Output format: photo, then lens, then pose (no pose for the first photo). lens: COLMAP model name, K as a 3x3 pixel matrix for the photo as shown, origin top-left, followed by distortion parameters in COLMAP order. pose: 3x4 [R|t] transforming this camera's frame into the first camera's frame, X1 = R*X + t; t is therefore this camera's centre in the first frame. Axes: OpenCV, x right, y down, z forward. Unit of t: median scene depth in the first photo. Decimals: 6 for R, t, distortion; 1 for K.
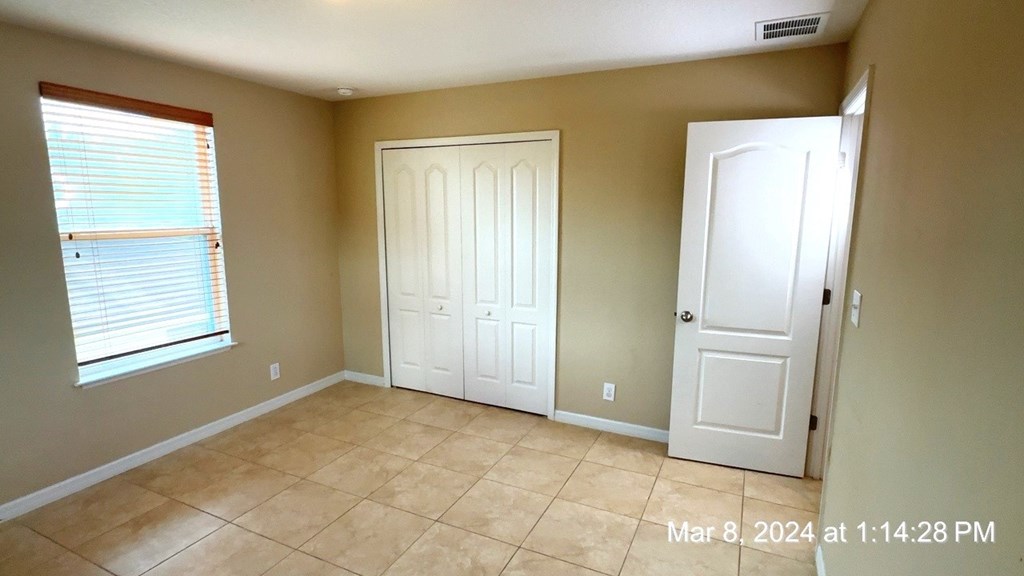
lens RADIAL K [[508.9, 0, 512.0], [0, 508.9, 288.0], [0, 0, 1]] dist [-0.001719, -0.000101]
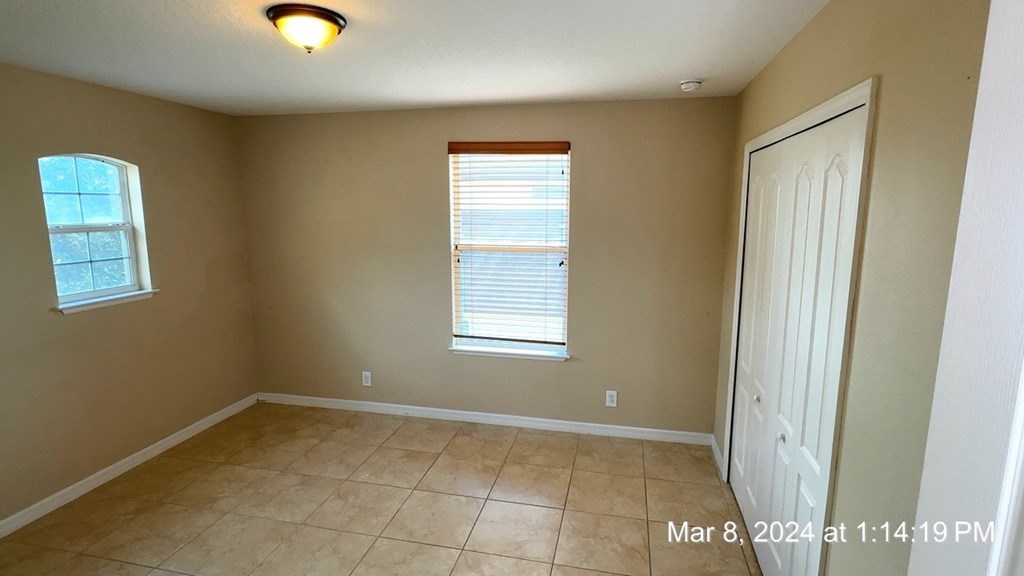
lens RADIAL K [[508.9, 0, 512.0], [0, 508.9, 288.0], [0, 0, 1]] dist [-0.001719, -0.000101]
pose [[0.226076, 0.154081, -0.961847, 0.455700], [-0.158354, 0.980090, 0.119783, -0.149800], [0.961152, 0.125233, 0.245974, 0.656630]]
